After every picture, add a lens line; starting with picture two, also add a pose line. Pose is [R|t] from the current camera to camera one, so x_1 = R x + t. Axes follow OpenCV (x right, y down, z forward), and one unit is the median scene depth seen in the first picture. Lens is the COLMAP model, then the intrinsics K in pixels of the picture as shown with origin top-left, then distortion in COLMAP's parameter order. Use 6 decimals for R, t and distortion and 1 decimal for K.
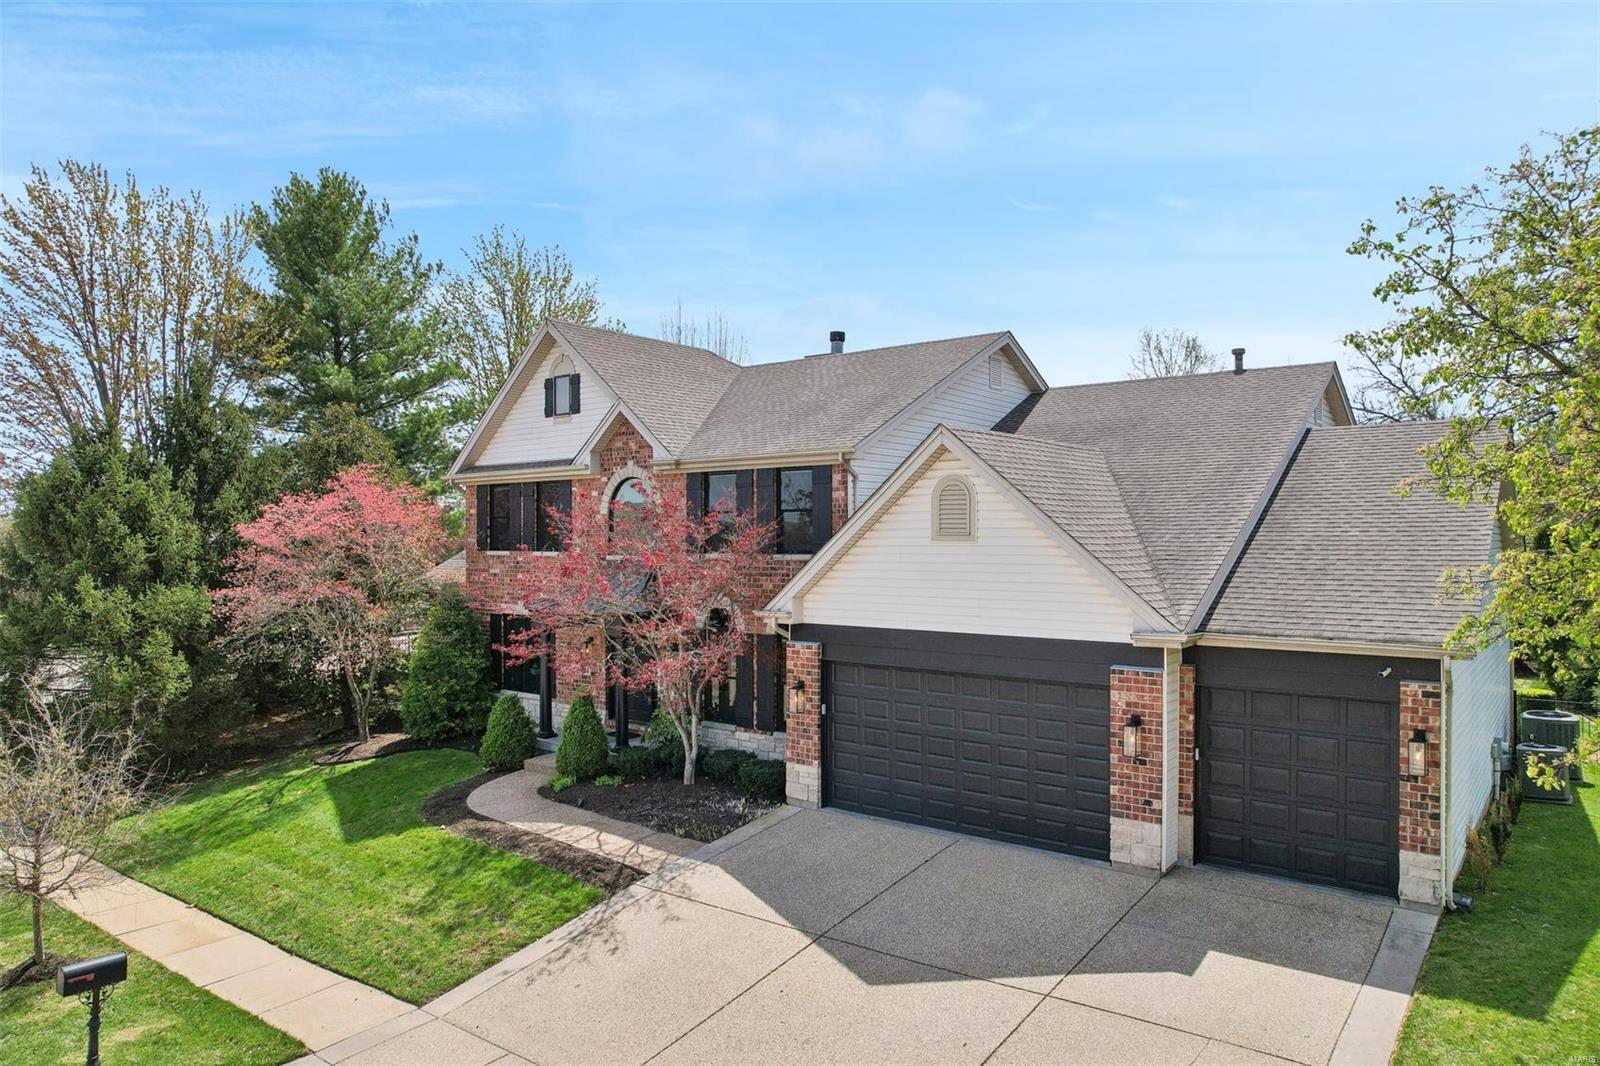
lens RADIAL K [[1022.7, 0, 806.4], [0, 1022.7, 536.3], [0, 0, 1]] dist [-0.083209, 0.075504]
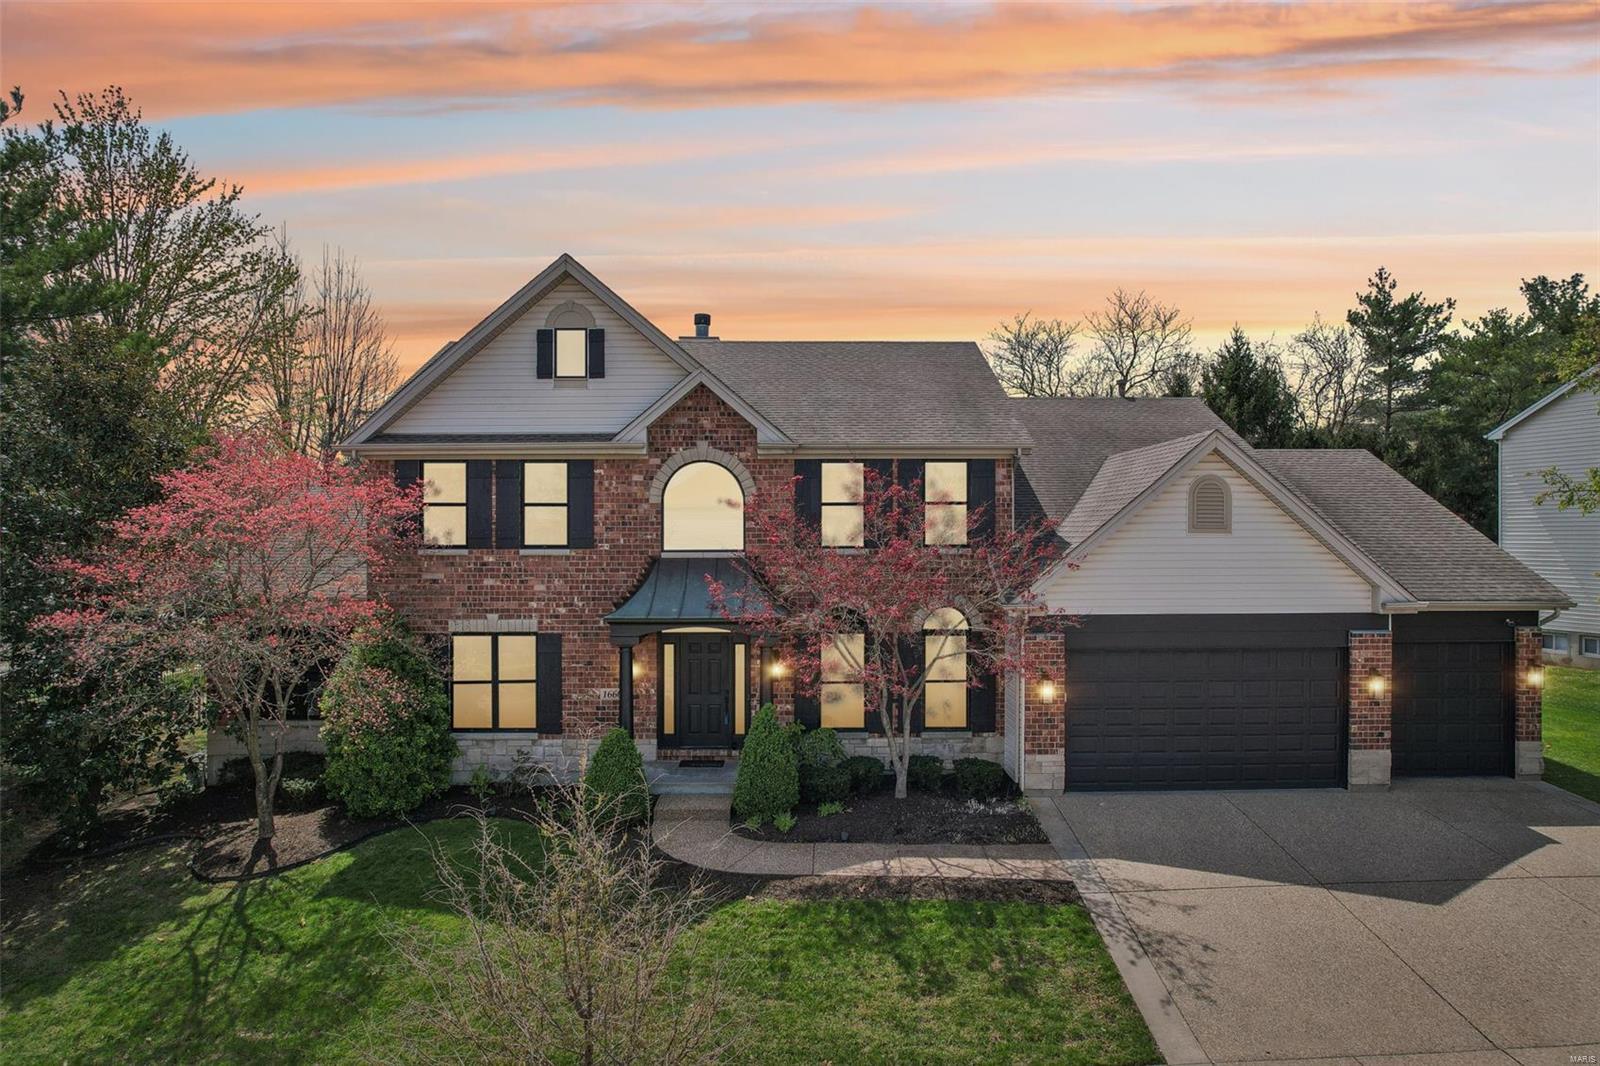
lens RADIAL K [[1022.7, 0, 806.4], [0, 1022.7, 536.3], [0, 0, 1]] dist [-0.083209, 0.075504]
pose [[0.778014, 0.002897, 0.628240, -0.901110], [-0.000265, 0.999991, -0.004283, 0.012862], [-0.628247, 0.003166, 0.778008, 0.397552]]
